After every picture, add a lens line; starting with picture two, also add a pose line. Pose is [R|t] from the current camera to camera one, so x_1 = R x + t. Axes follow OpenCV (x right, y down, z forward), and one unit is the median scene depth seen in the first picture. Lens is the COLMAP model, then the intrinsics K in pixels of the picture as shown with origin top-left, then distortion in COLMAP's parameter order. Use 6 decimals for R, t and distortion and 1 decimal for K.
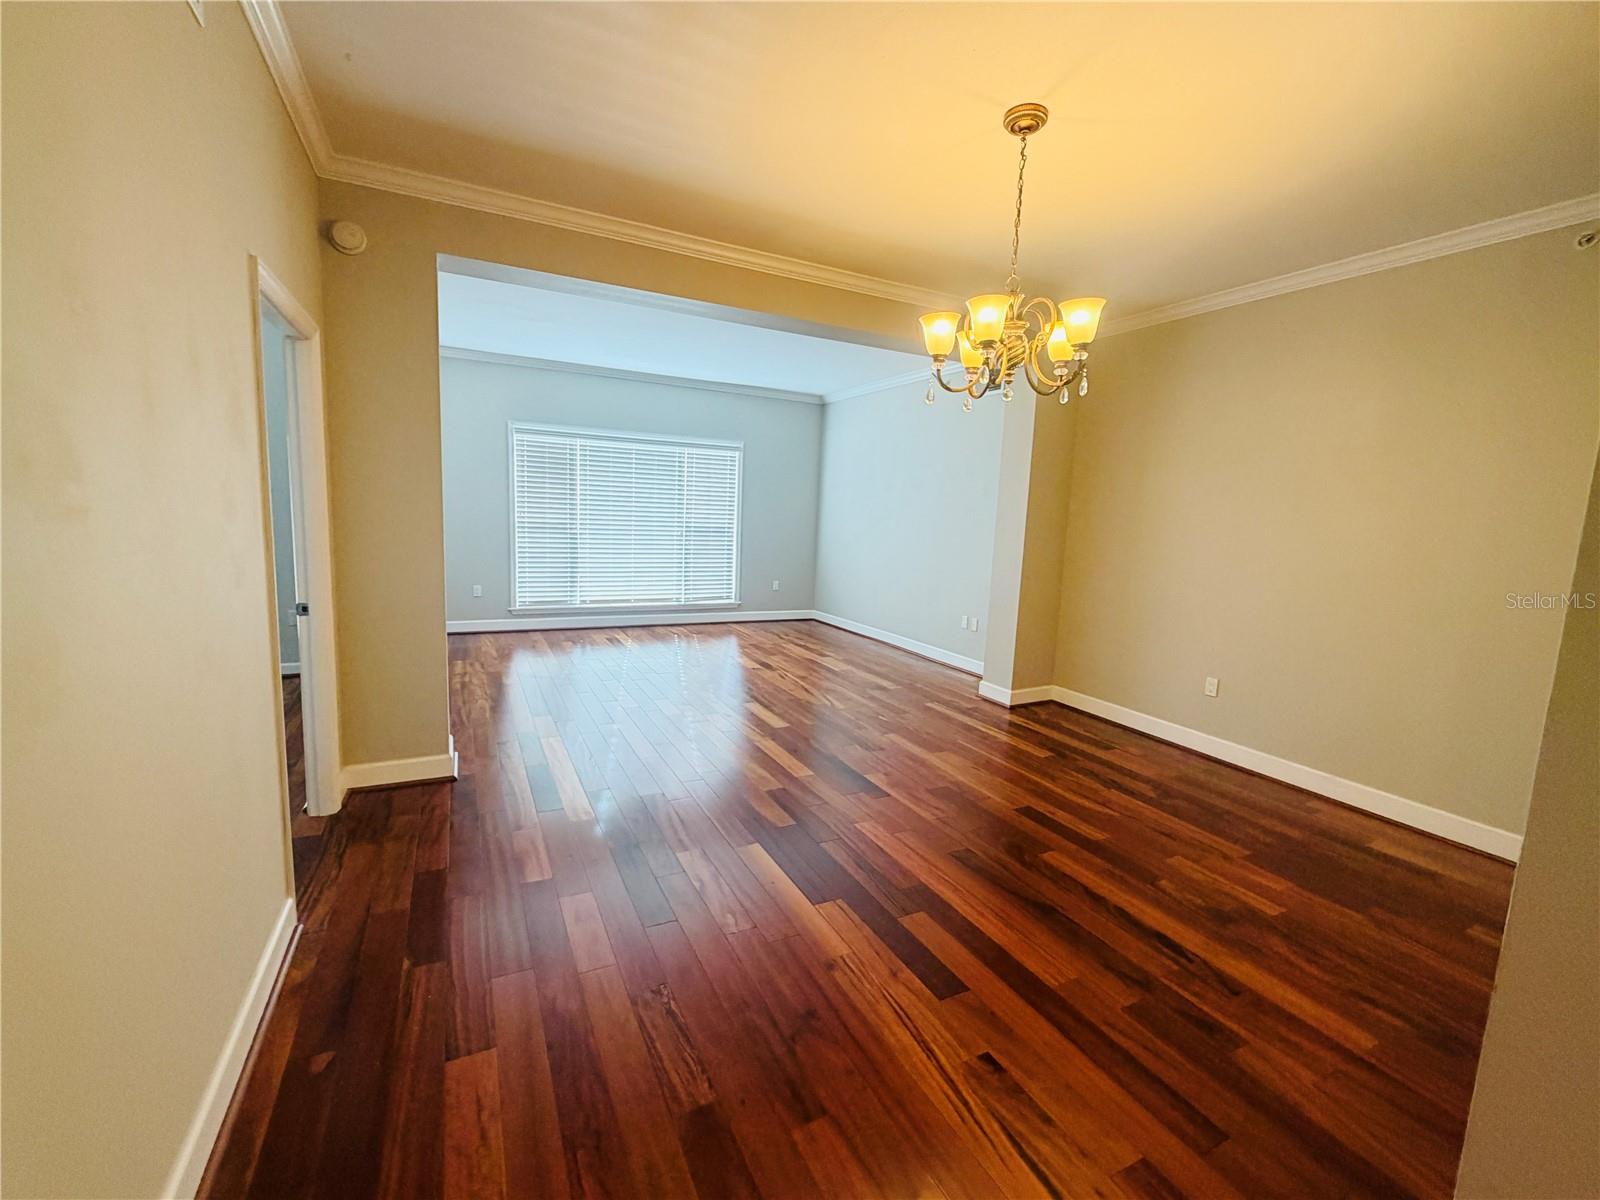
lens RADIAL K [[647.5, 0, 791.2], [0, 647.5, 597.9], [0, 0, 1]] dist [-0.002428, -0.000049]
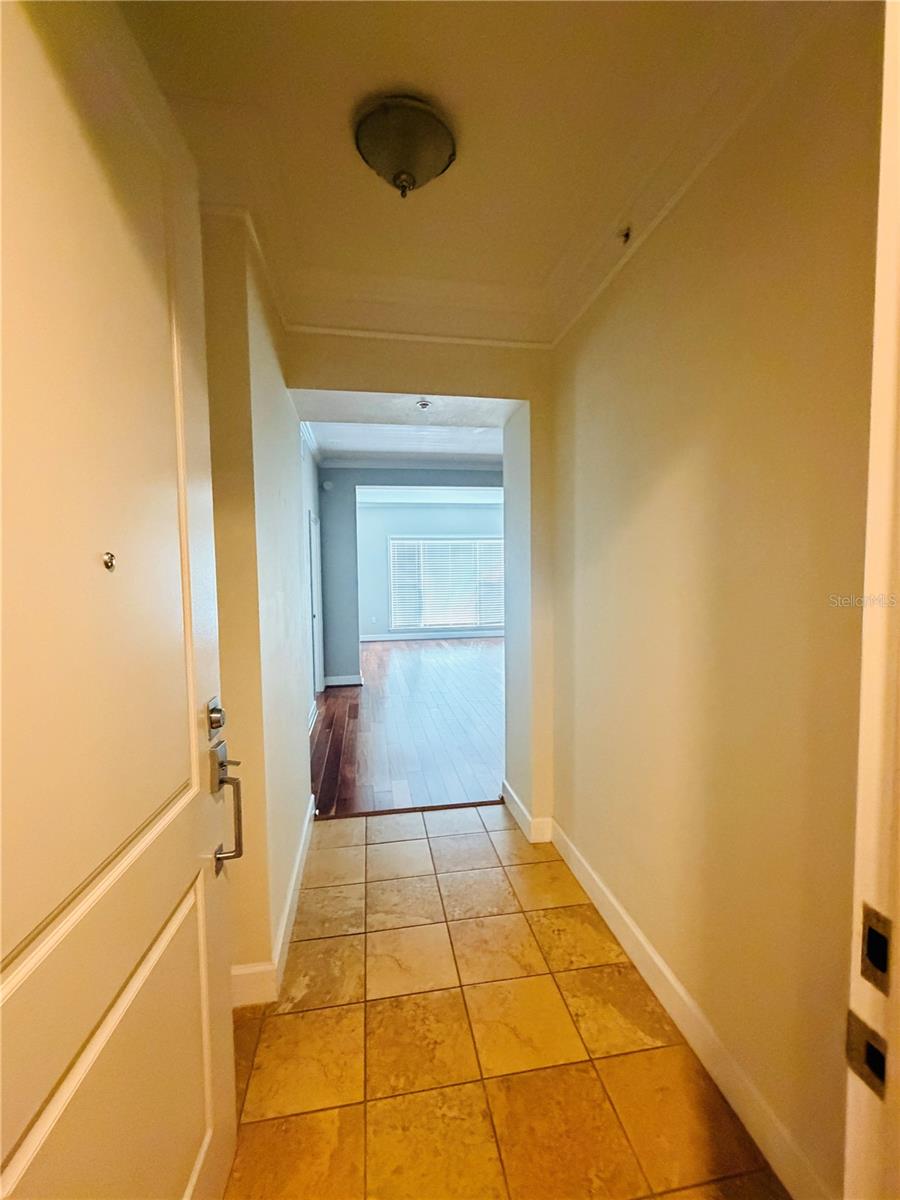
lens RADIAL K [[480.5, 0, 456.6], [0, 480.5, 603.6], [0, 0, 1]] dist [0.010564, -0.001106]
pose [[0.957188, -0.038149, -0.286941, 0.174768], [0.017574, 0.997108, -0.073941, 0.049141], [0.288932, 0.065733, 0.955090, -0.322046]]
